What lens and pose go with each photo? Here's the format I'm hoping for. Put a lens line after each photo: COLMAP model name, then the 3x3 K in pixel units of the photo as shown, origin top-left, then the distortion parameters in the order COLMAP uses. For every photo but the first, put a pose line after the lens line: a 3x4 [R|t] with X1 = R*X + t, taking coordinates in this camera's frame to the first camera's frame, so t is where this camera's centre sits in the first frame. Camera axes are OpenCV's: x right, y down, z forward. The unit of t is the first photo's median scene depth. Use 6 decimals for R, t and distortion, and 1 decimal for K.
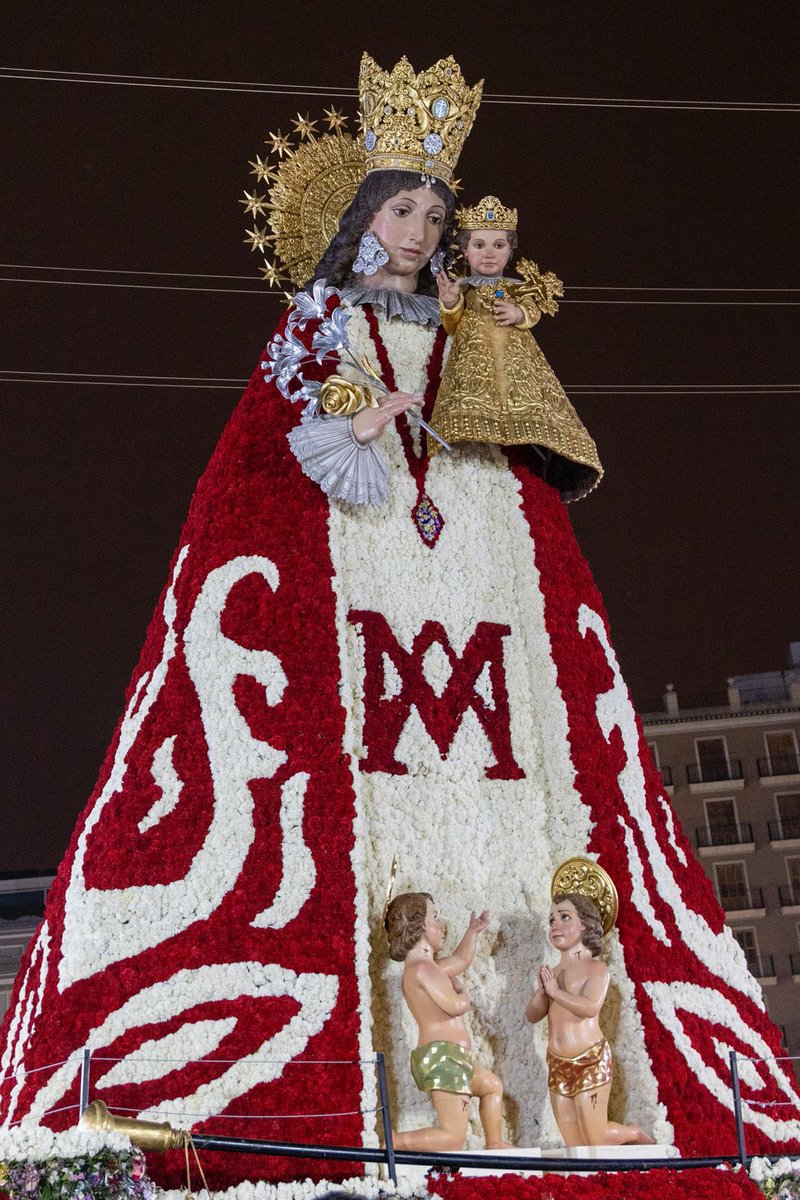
lens RADIAL K [[1538.9, 0, 402.6], [0, 1538.9, 525.5], [0, 0, 1]] dist [0.008307, -0.004660]
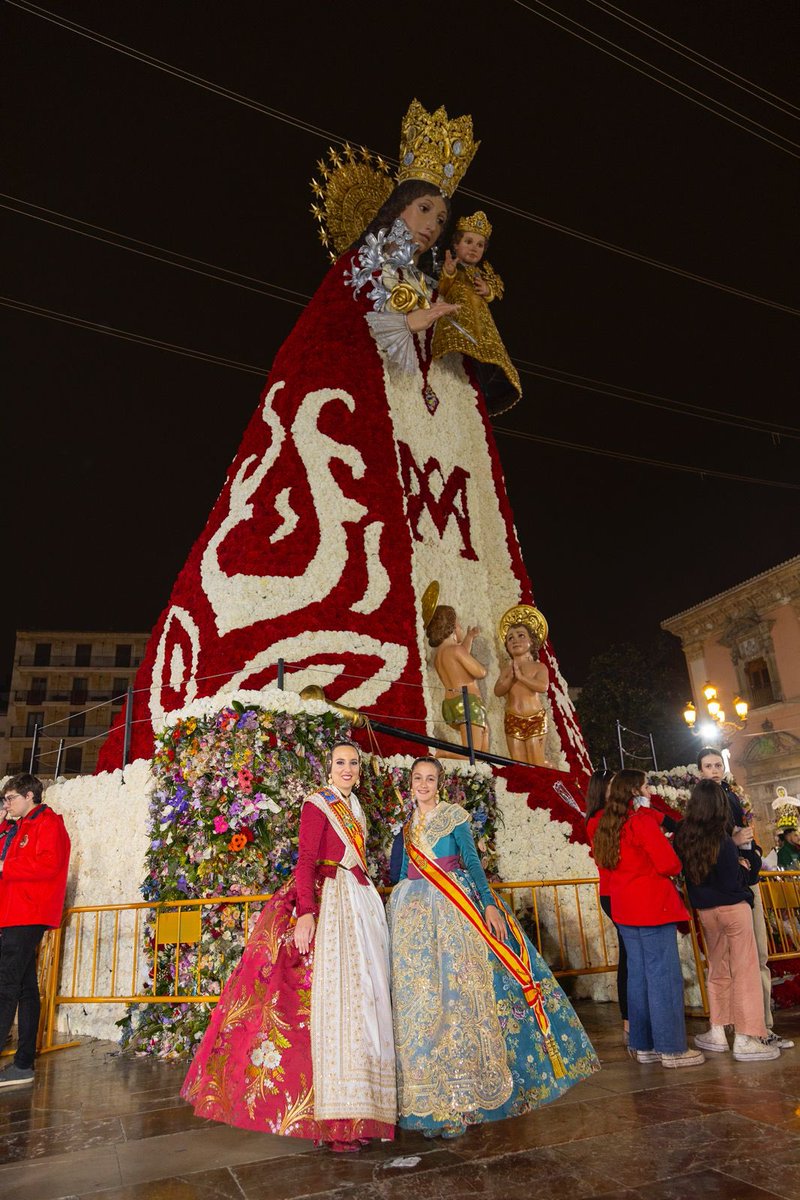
lens RADIAL K [[785.5, 0, 400.0], [0, 785.5, 600.0], [0, 0, 1]] dist [0.019195, 0.002137]
pose [[0.948928, 0.126366, 0.289078, -0.243441], [-0.144982, 0.988463, 0.043828, 0.188137], [-0.280205, -0.083500, 0.956302, 0.236539]]
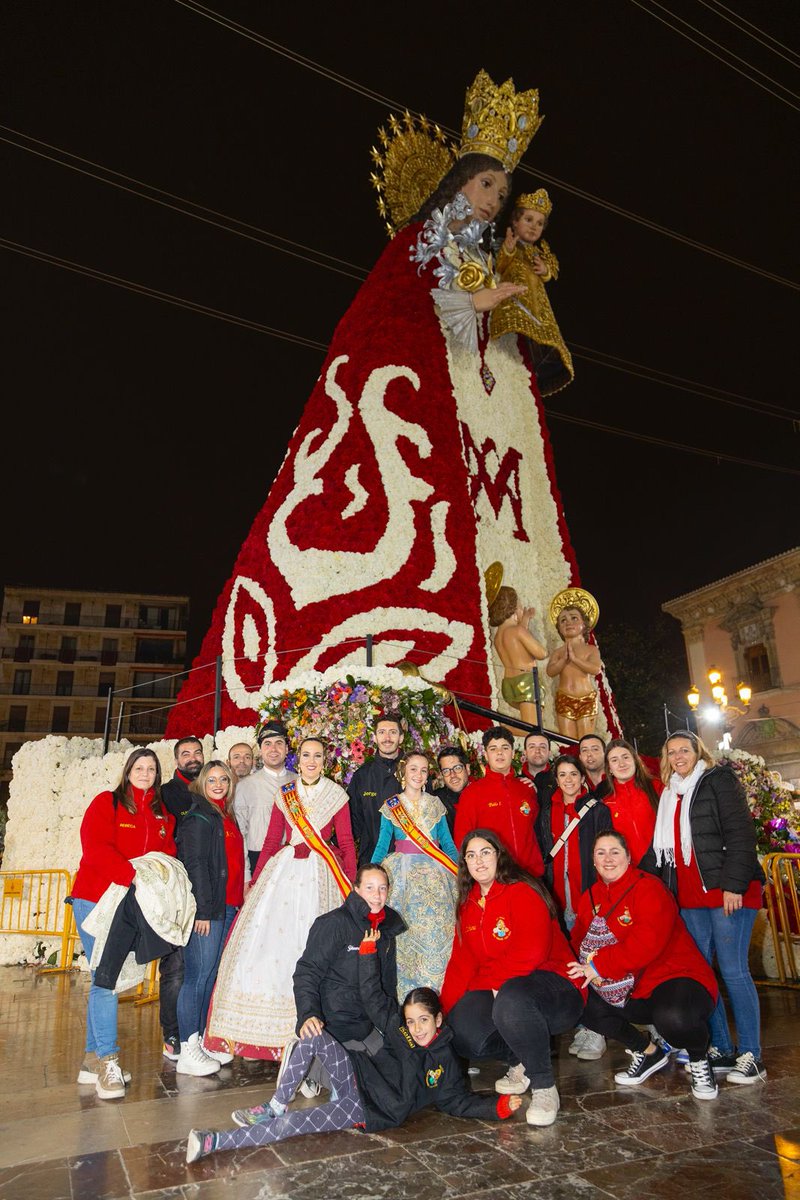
lens RADIAL K [[793.9, 0, 400.0], [0, 793.9, 600.0], [0, 0, 1]] dist [0.030646, -0.003620]
pose [[0.938359, 0.152255, 0.310323, -0.318447], [-0.184764, 0.979680, 0.078028, 0.191541], [-0.292138, -0.130555, 0.947423, 0.235514]]
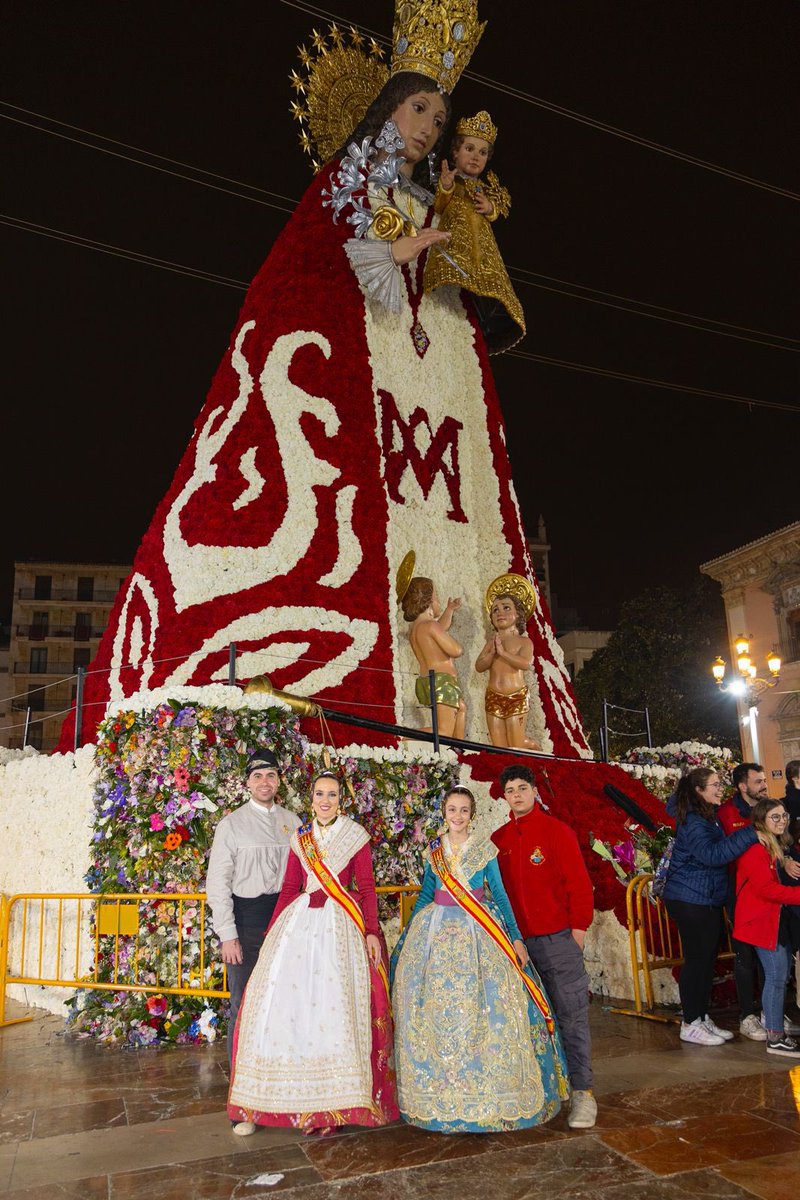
lens RADIAL K [[843.2, 0, 398.6], [0, 843.2, 647.5], [0, 0, 1]] dist [0.015395, 0.000584]
pose [[0.956507, 0.100618, 0.273808, -0.207091], [-0.155034, 0.970438, 0.184973, 0.146137], [-0.247102, -0.219377, 0.943830, 0.220836]]
